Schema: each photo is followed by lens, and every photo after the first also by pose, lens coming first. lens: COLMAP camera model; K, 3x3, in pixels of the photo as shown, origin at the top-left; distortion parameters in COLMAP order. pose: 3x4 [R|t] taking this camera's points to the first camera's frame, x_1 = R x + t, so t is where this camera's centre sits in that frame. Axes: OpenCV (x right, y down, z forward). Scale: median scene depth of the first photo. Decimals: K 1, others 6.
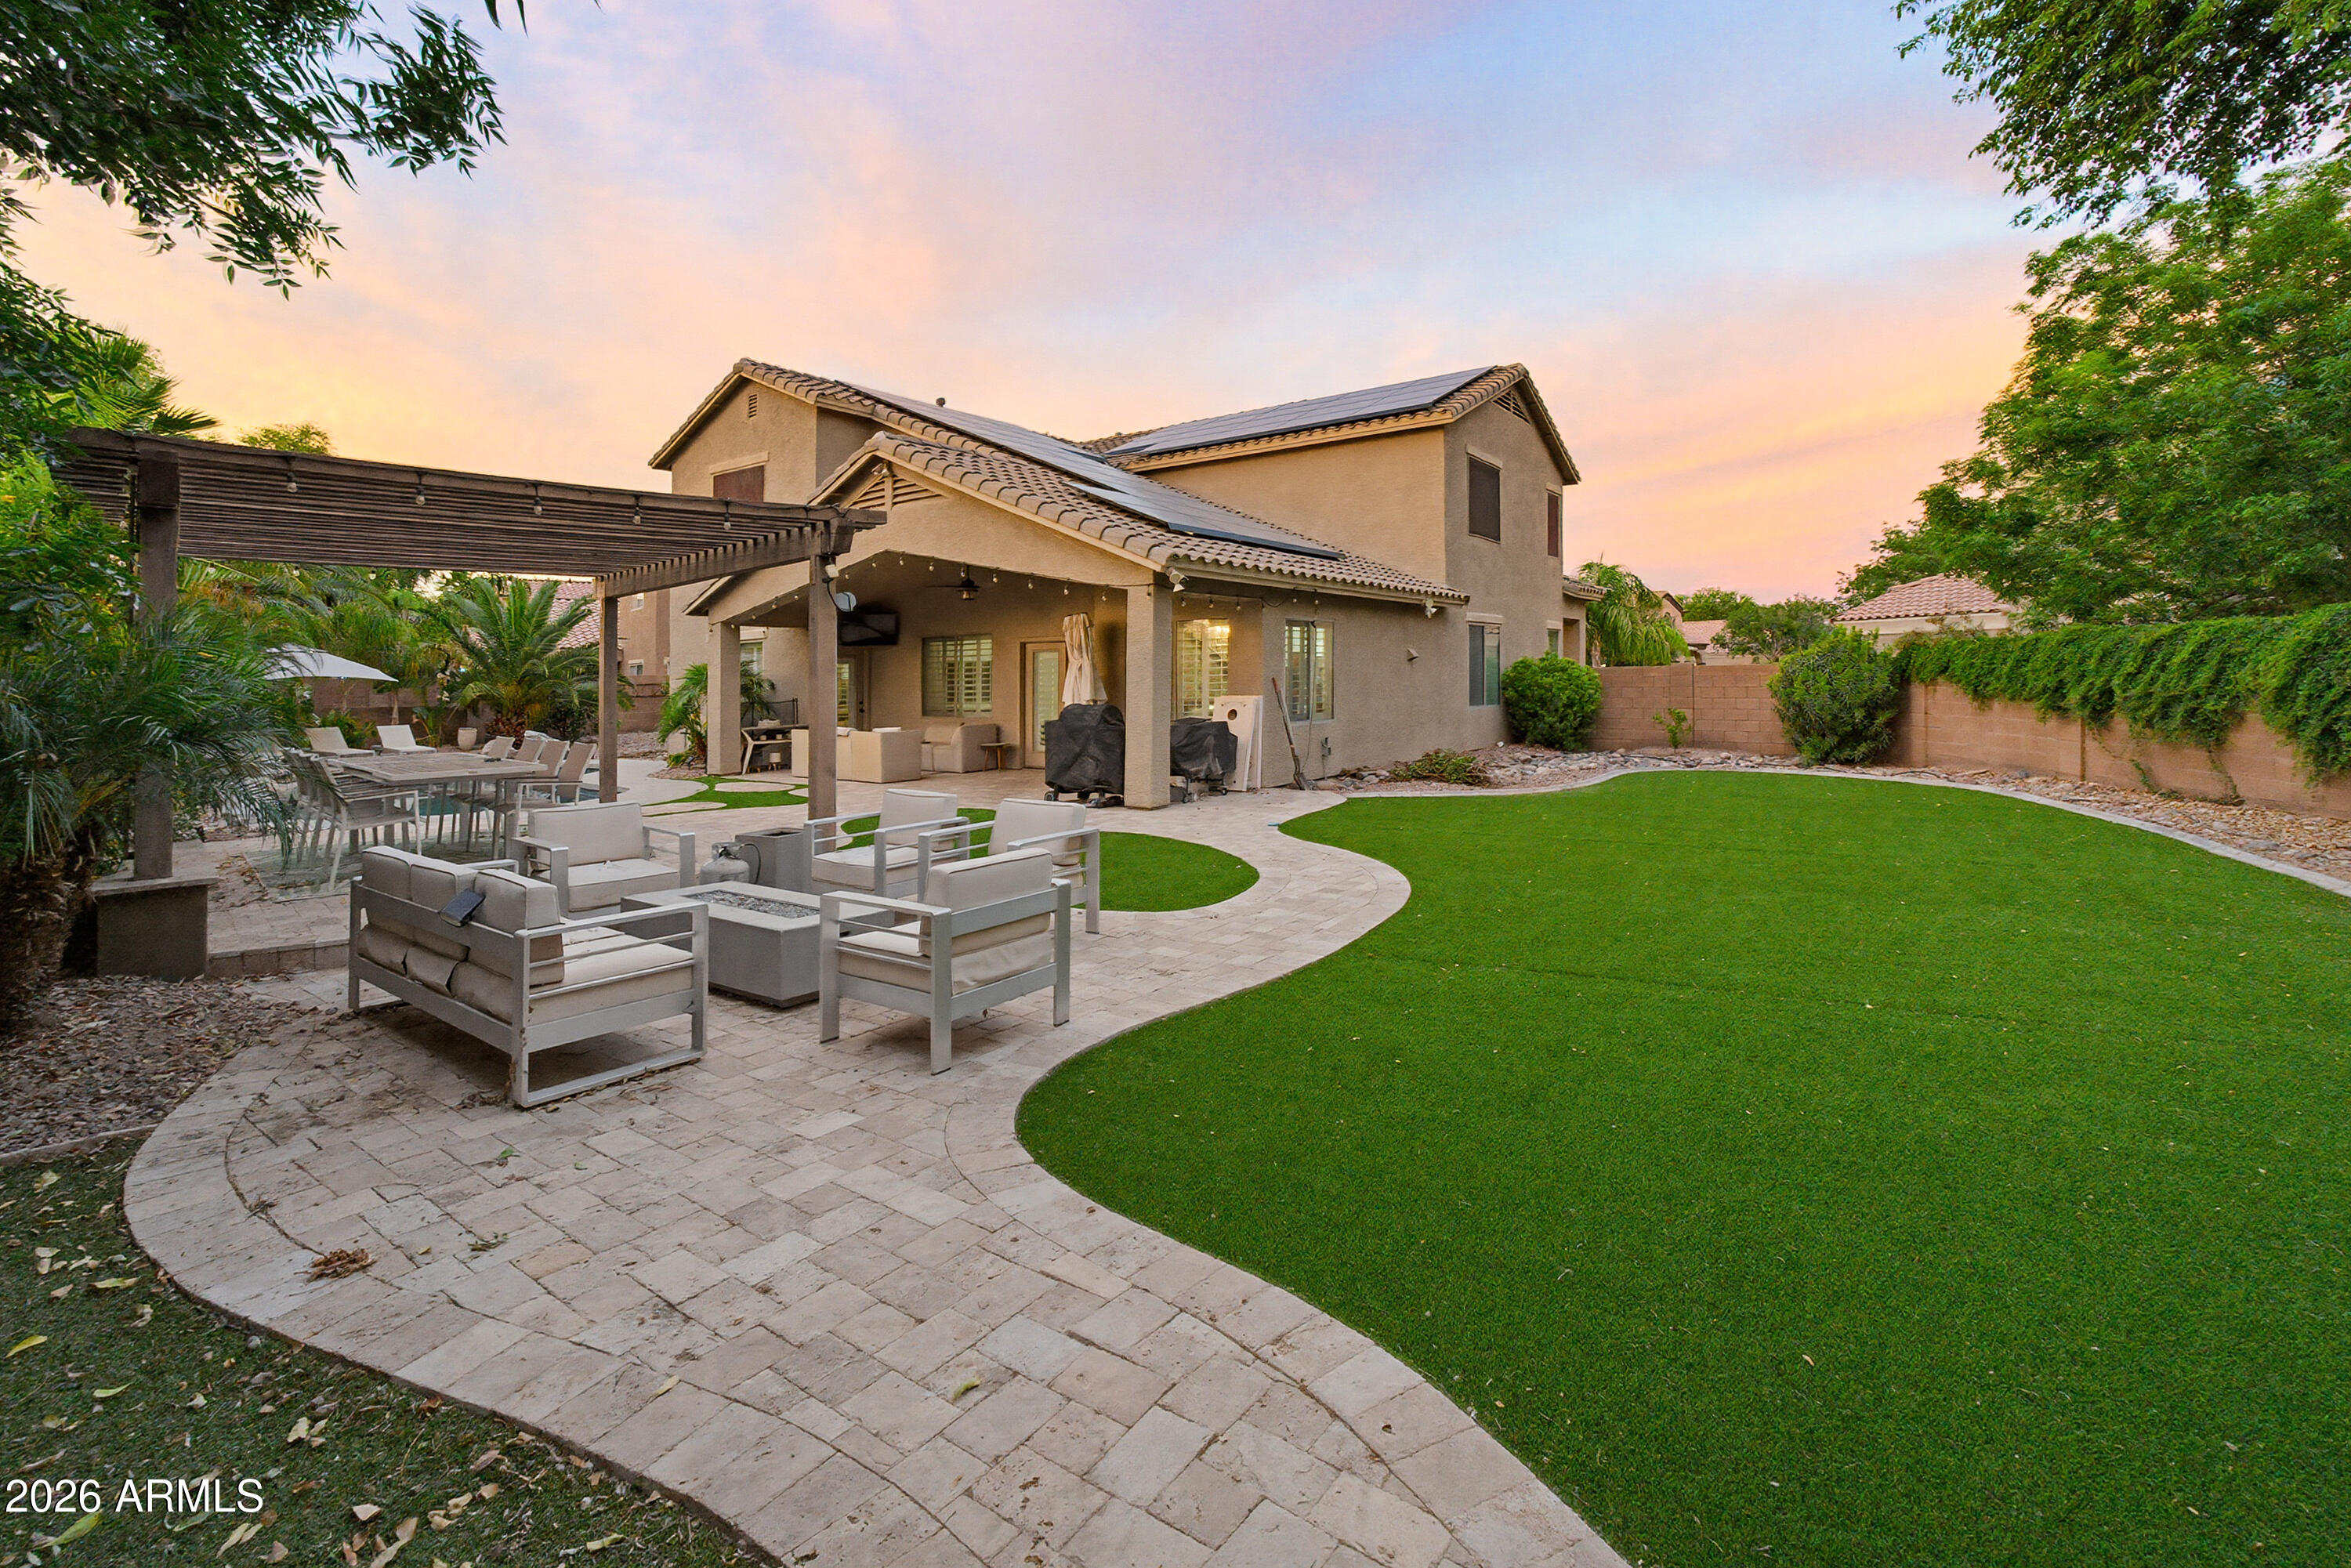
lens RADIAL K [[1058.9, 0, 1171.4], [0, 1058.9, 659.5], [0, 0, 1]] dist [-0.000698, -0.000361]
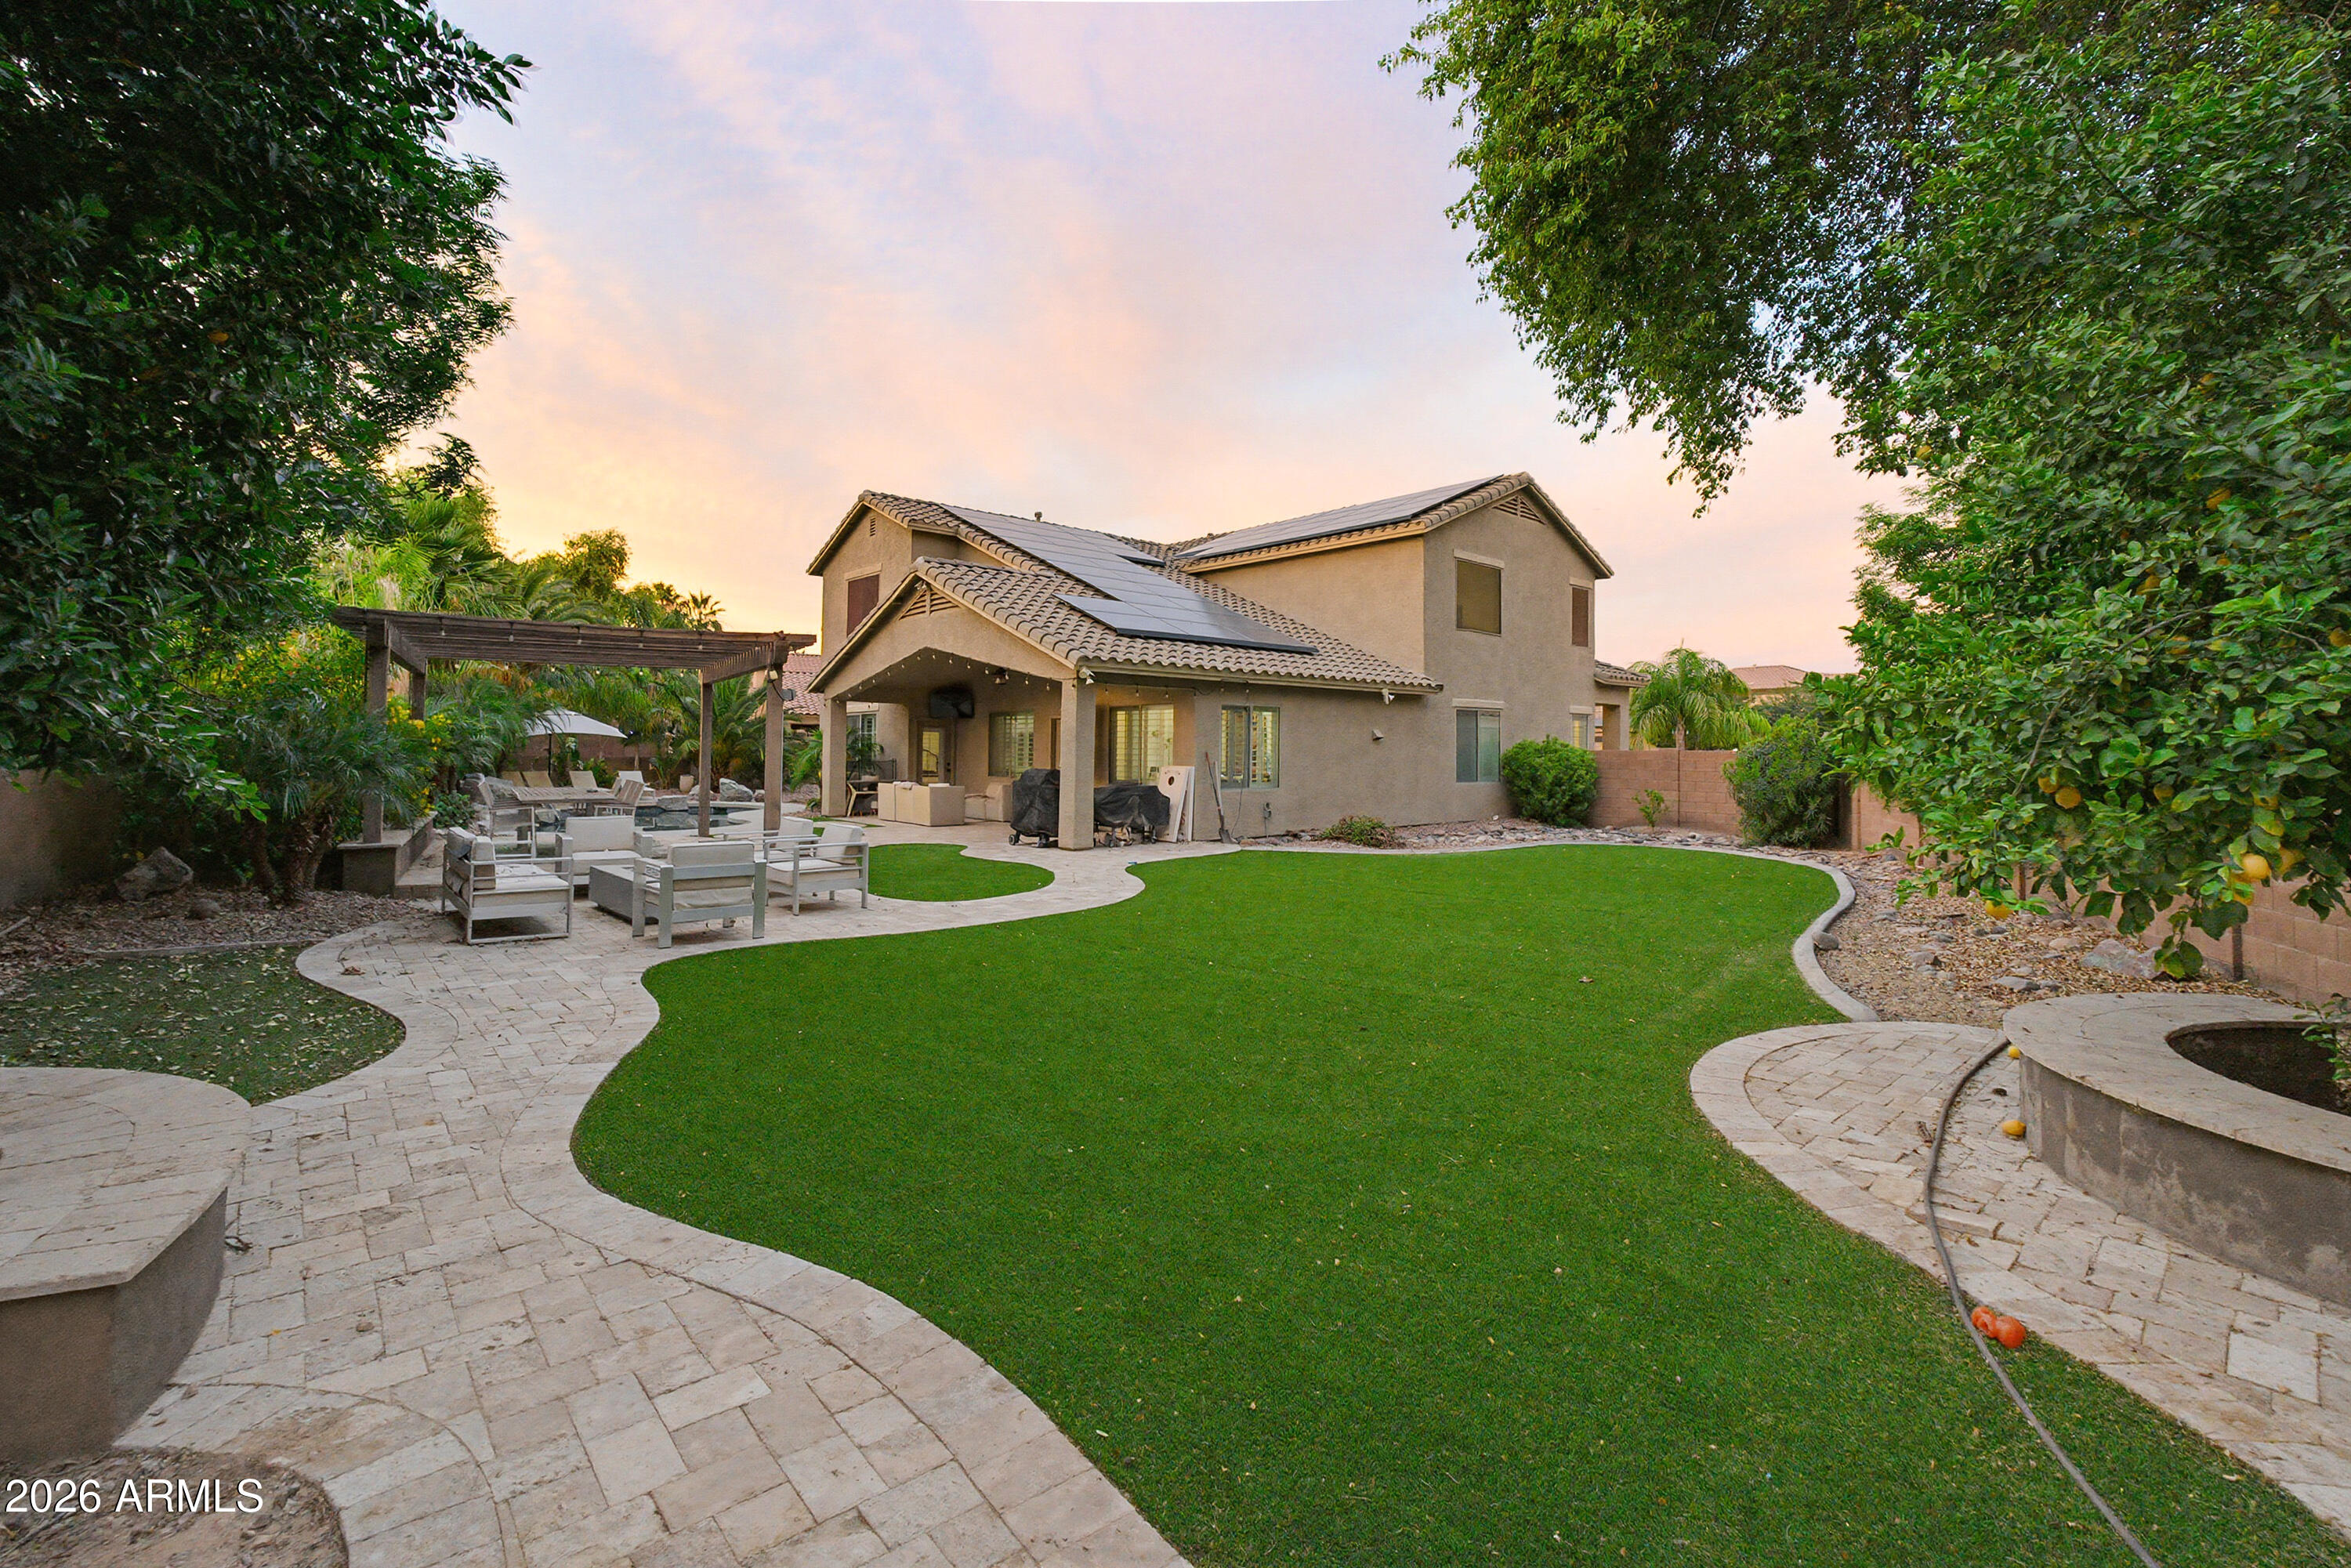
lens RADIAL K [[1024.3, 0, 1161.5], [0, 1024.3, 701.6], [0, 0, 1]] dist [-0.001142, -0.000104]
pose [[0.978884, 0.015524, -0.203827, 0.214442], [-0.021107, 0.999458, -0.025246, -0.007607], [0.203324, 0.029015, 0.978681, -0.137376]]
